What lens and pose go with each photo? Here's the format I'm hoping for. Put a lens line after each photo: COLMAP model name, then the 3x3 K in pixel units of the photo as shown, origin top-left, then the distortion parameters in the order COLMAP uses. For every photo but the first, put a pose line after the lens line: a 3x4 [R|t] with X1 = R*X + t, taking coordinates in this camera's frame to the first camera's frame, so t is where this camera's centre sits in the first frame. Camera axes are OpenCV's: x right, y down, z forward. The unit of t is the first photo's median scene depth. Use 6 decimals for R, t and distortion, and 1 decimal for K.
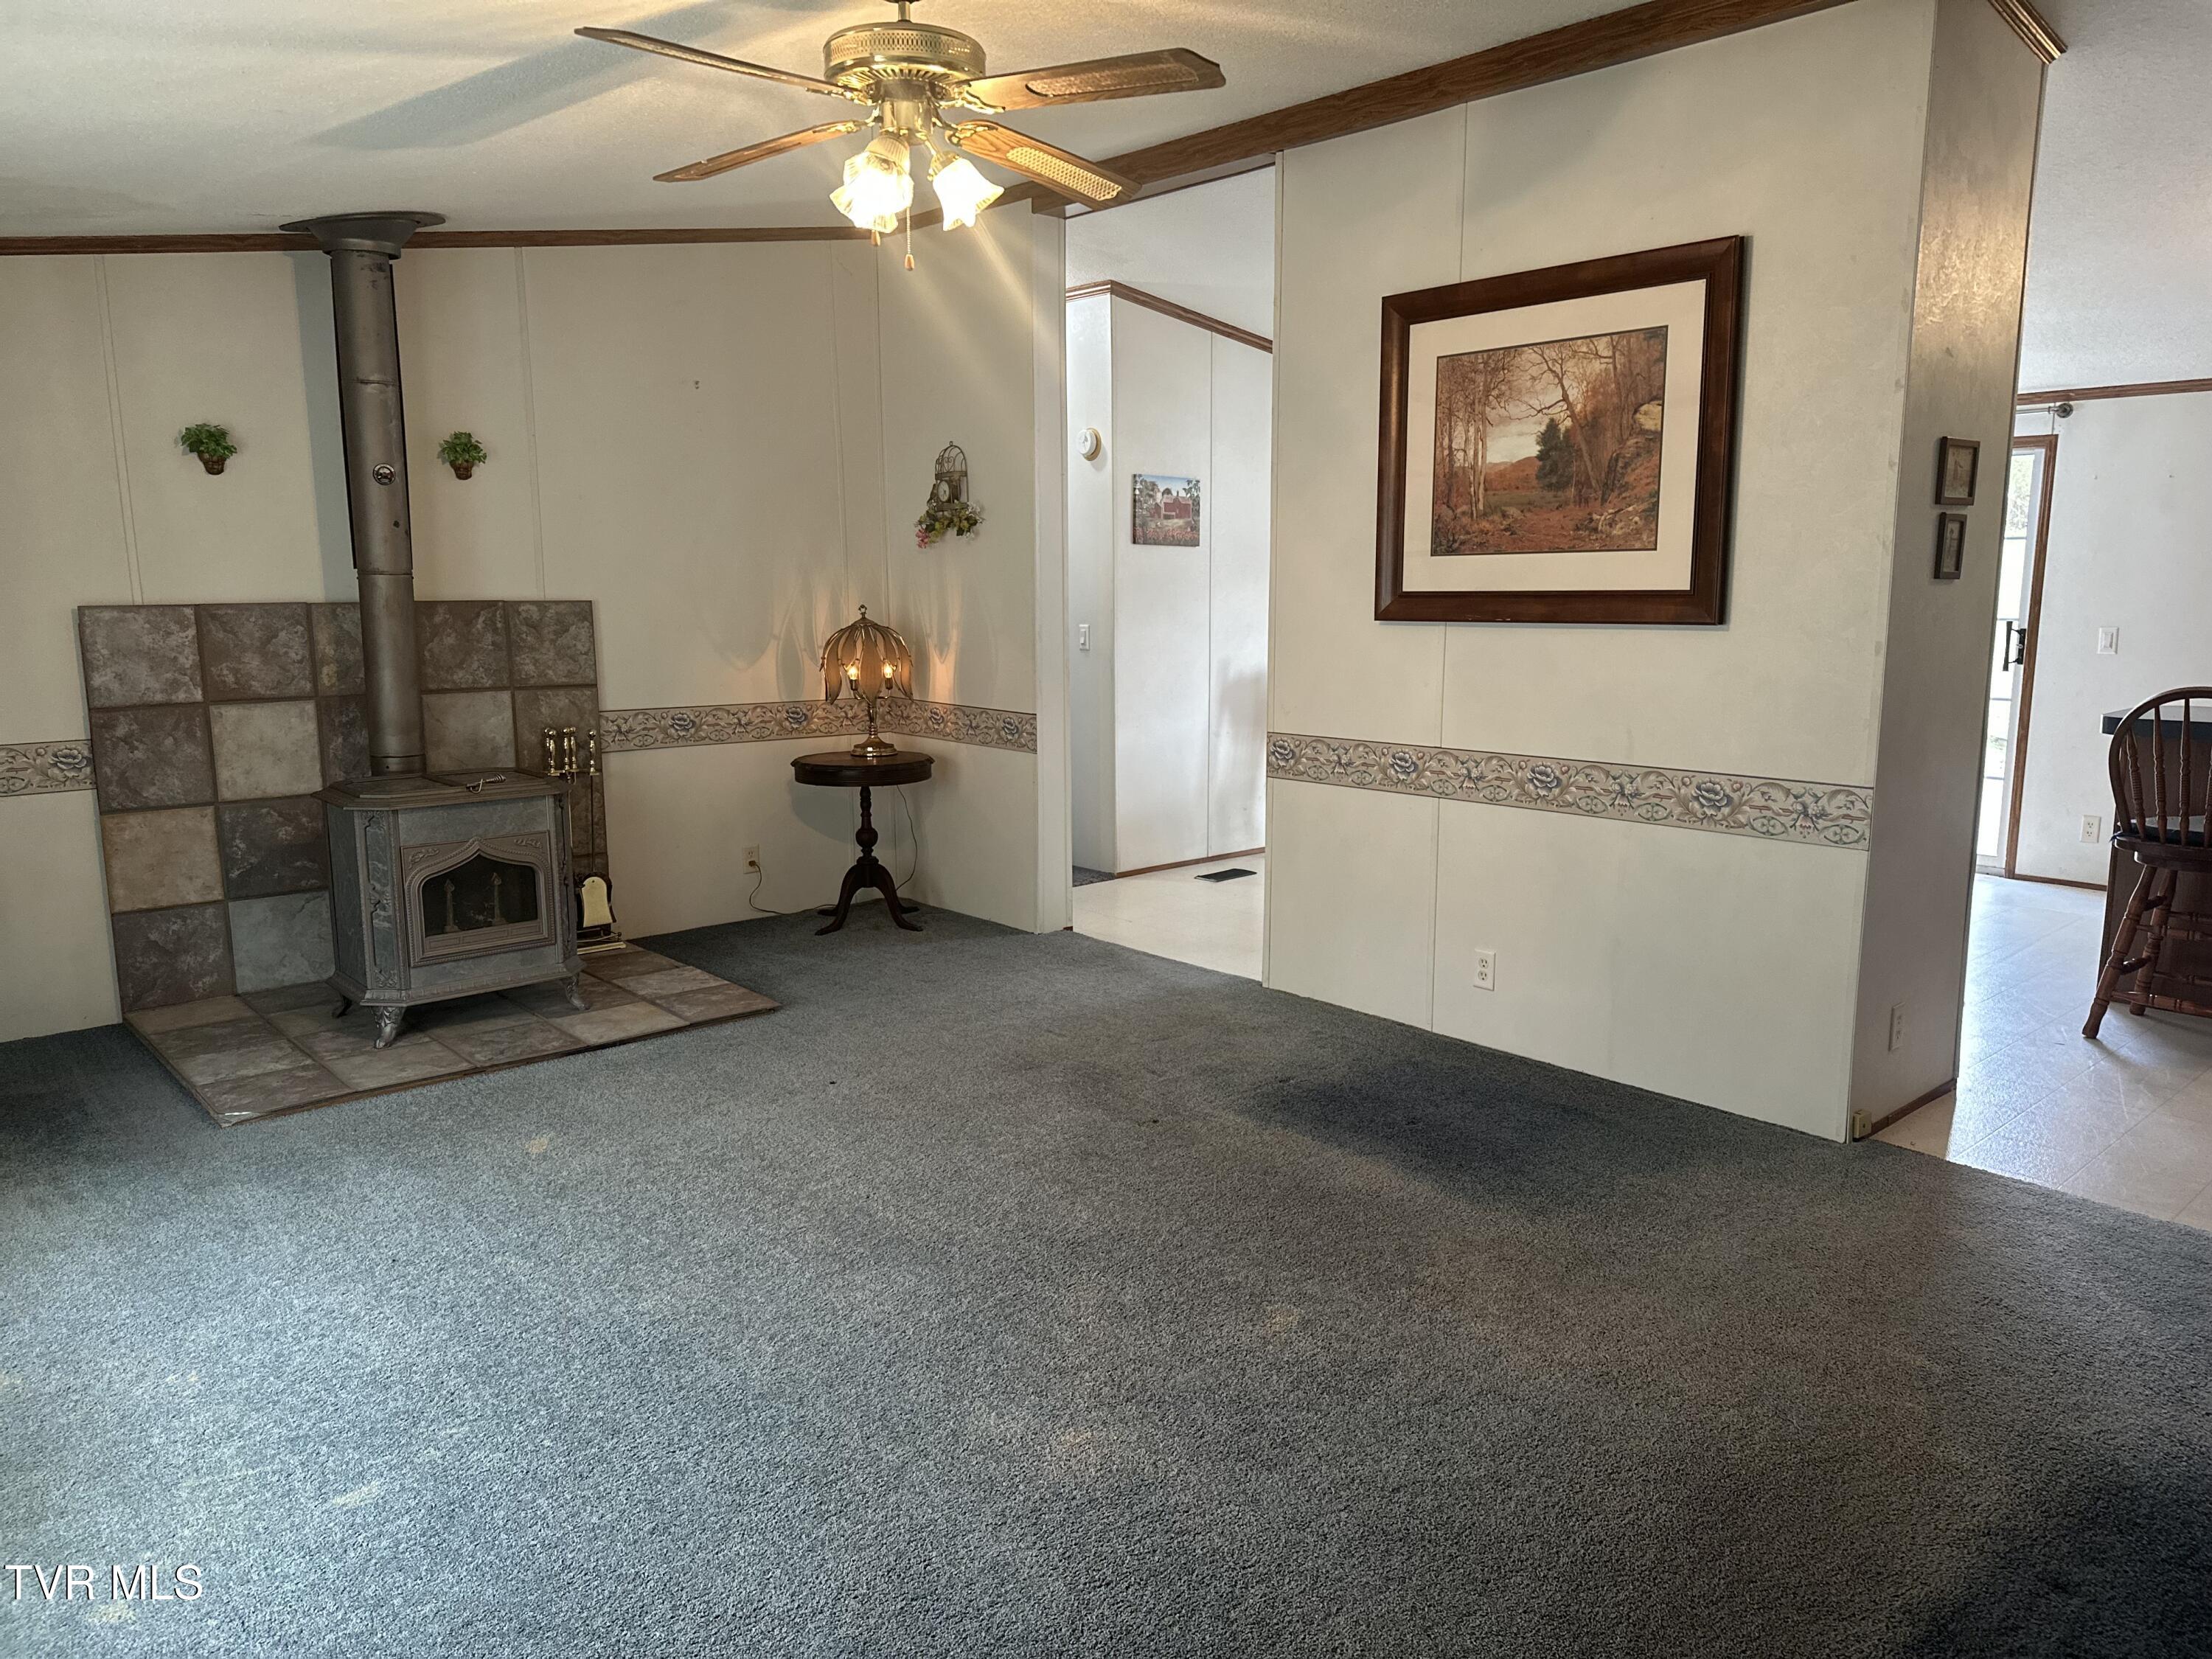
lens RADIAL K [[1524.3, 0, 1119.2], [0, 1524.3, 824.7], [0, 0, 1]] dist [0.121077, -0.220732]
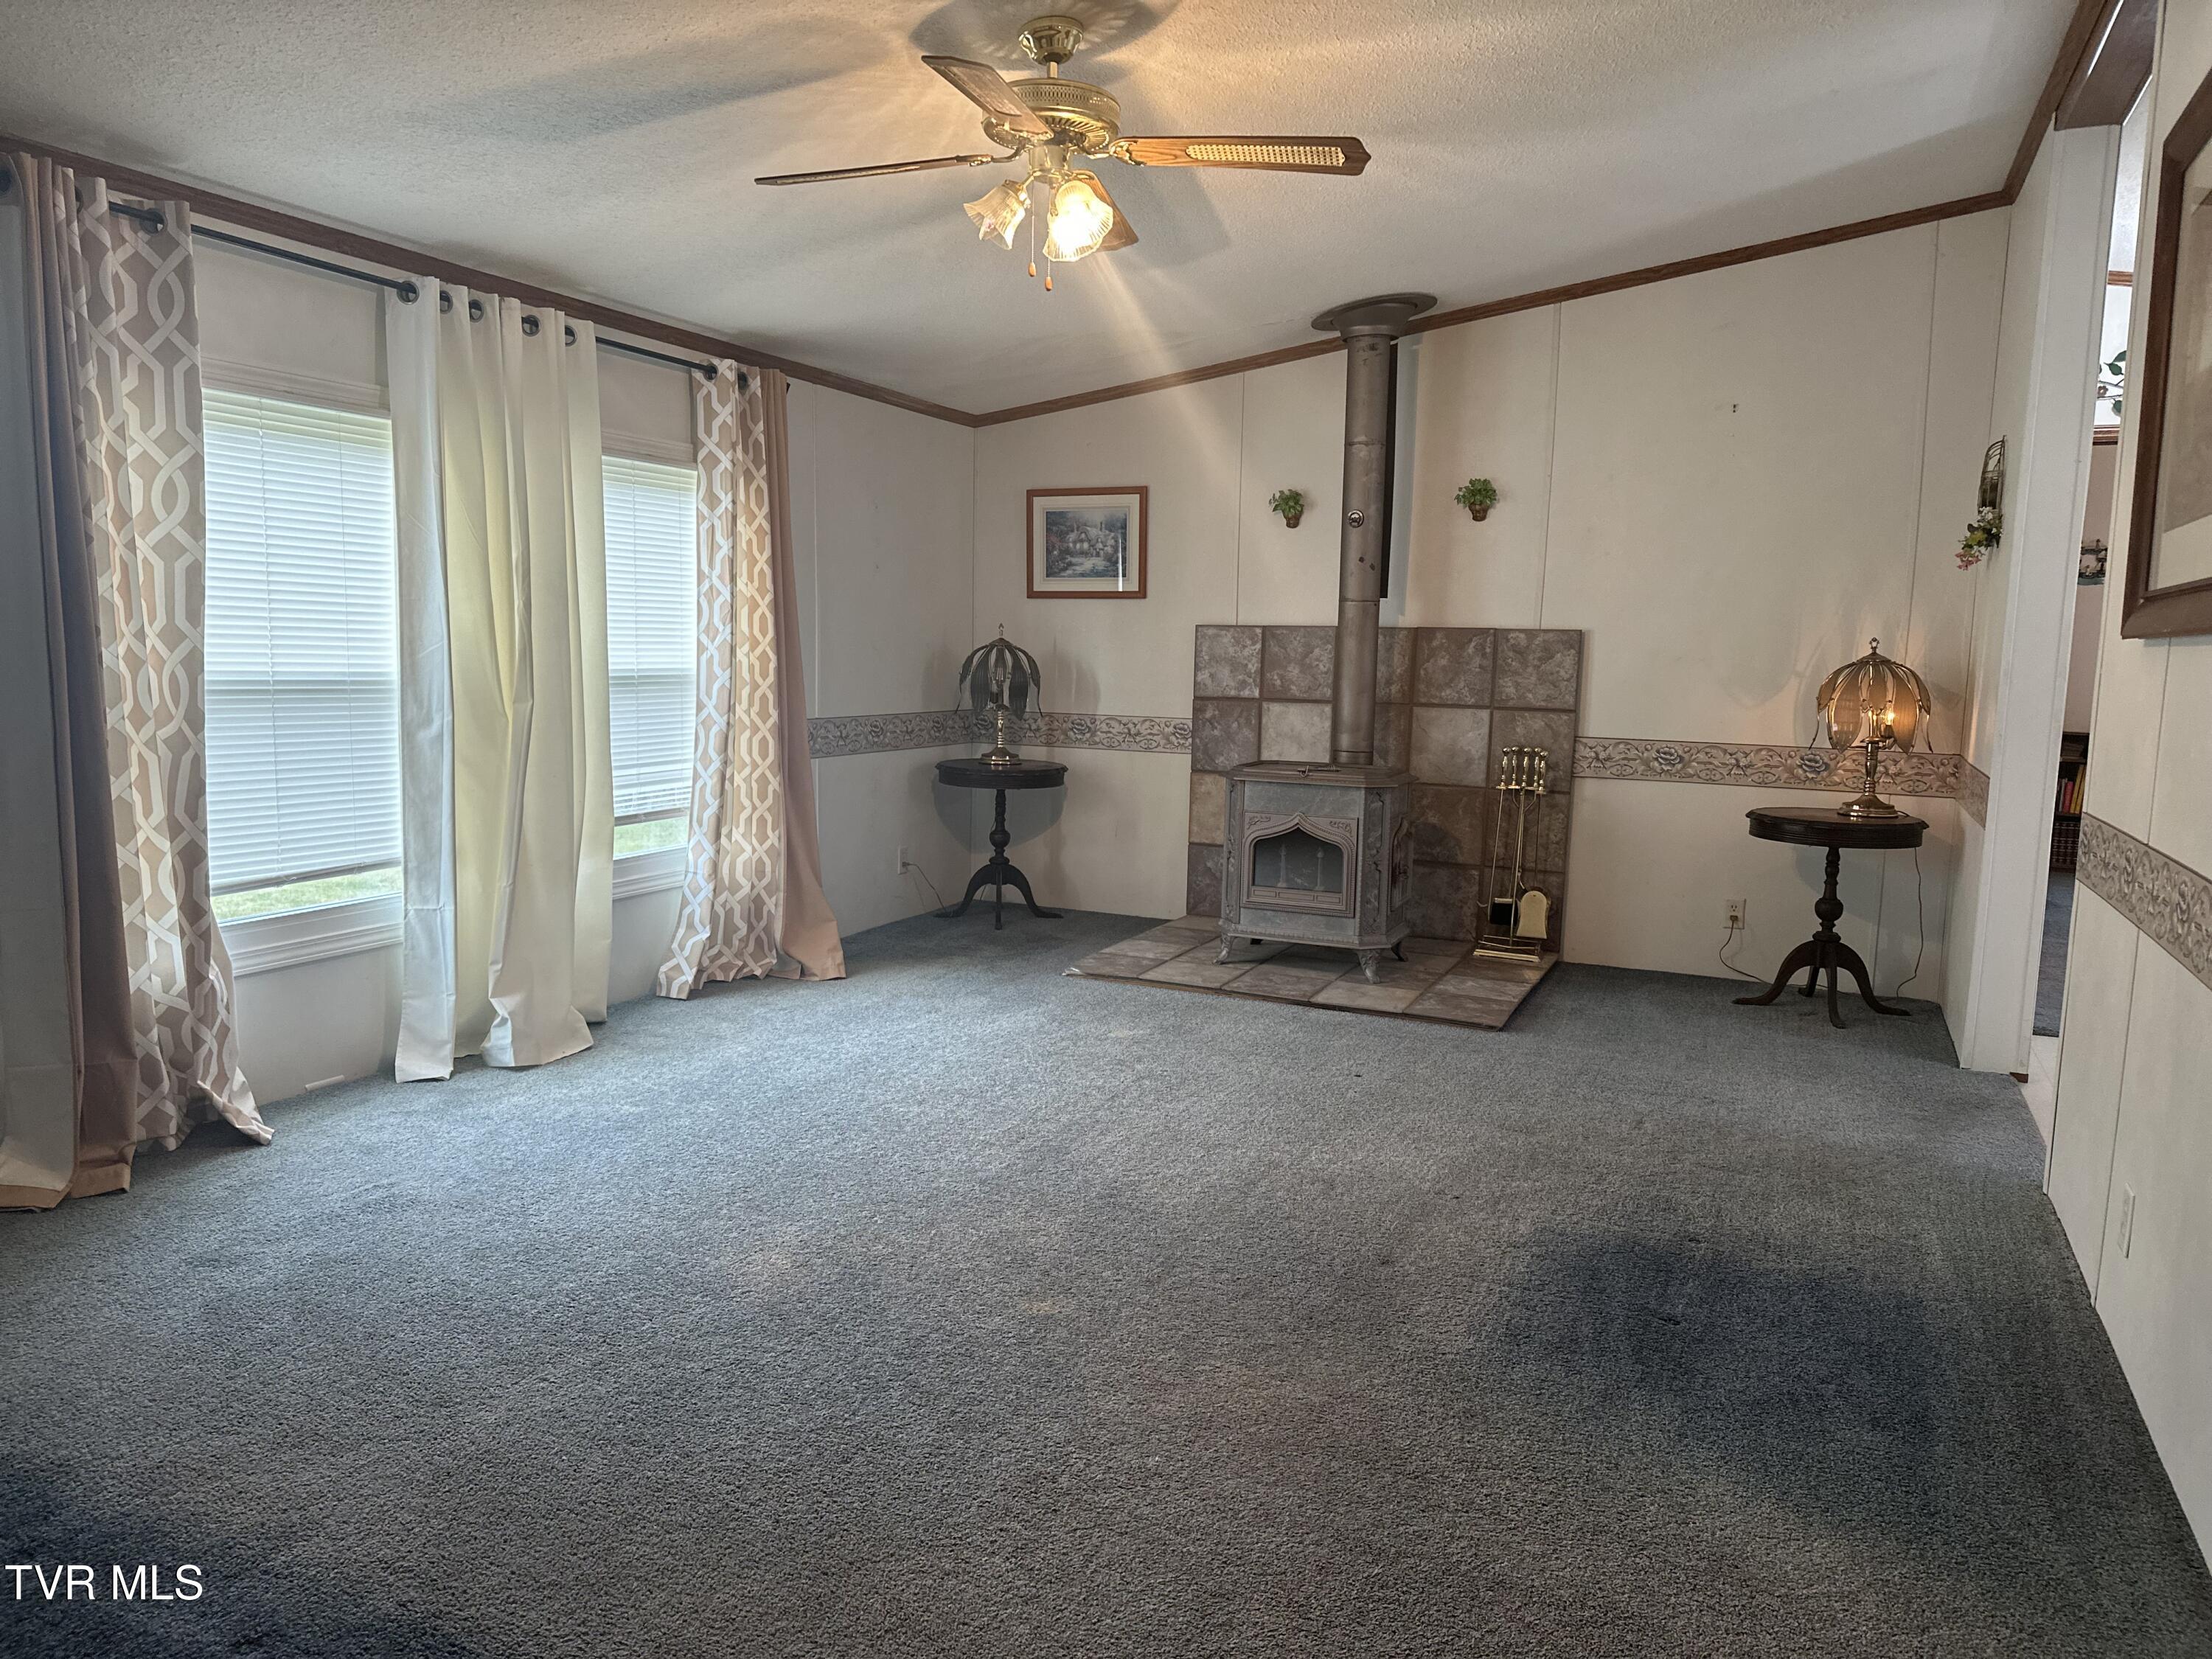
lens RADIAL K [[1524.3, 0, 1119.2], [0, 1524.3, 824.7], [0, 0, 1]] dist [0.121077, -0.220732]
pose [[0.389404, 0.115298, -0.913822, 0.572486], [-0.169929, 0.984096, 0.051753, -0.019147], [0.905256, 0.135132, 0.402804, 0.363639]]
